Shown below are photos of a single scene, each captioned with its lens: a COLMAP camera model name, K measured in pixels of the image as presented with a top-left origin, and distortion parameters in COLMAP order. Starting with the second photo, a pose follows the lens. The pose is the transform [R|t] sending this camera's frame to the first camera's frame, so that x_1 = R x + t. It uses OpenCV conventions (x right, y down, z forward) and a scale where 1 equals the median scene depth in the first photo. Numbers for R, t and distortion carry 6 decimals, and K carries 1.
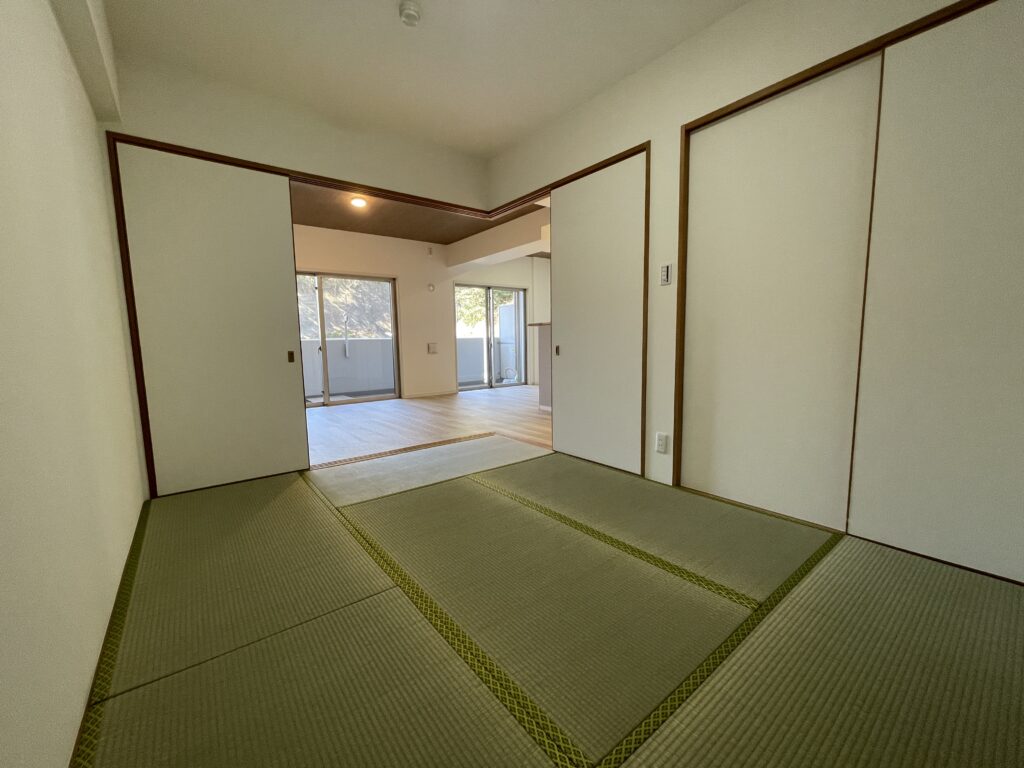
lens RADIAL K [[410.1, 0, 513.5], [0, 410.1, 387.4], [0, 0, 1]] dist [-0.000614, -0.000542]
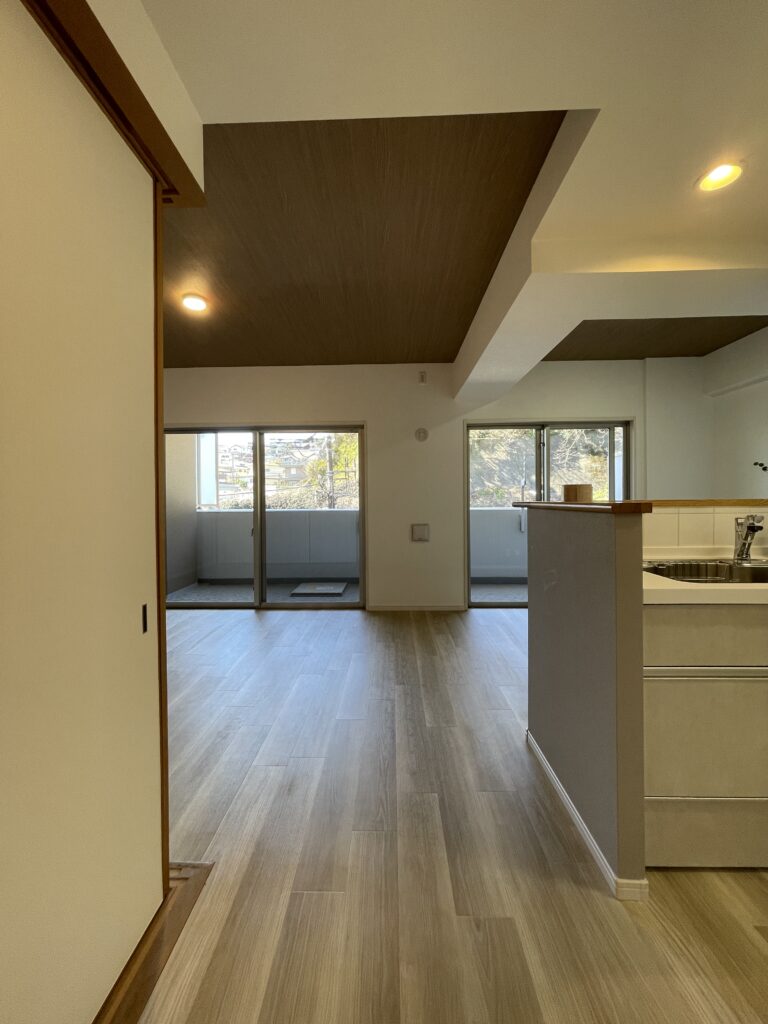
lens RADIAL K [[410.1, 0, 383.0], [0, 410.1, 506.0], [0, 0, 1]] dist [-0.000614, -0.000542]
pose [[0.774962, 0.021848, -0.631630, 0.137057], [-0.077062, 0.995212, -0.060125, -0.088512], [0.627292, 0.095270, 0.772935, 0.465740]]
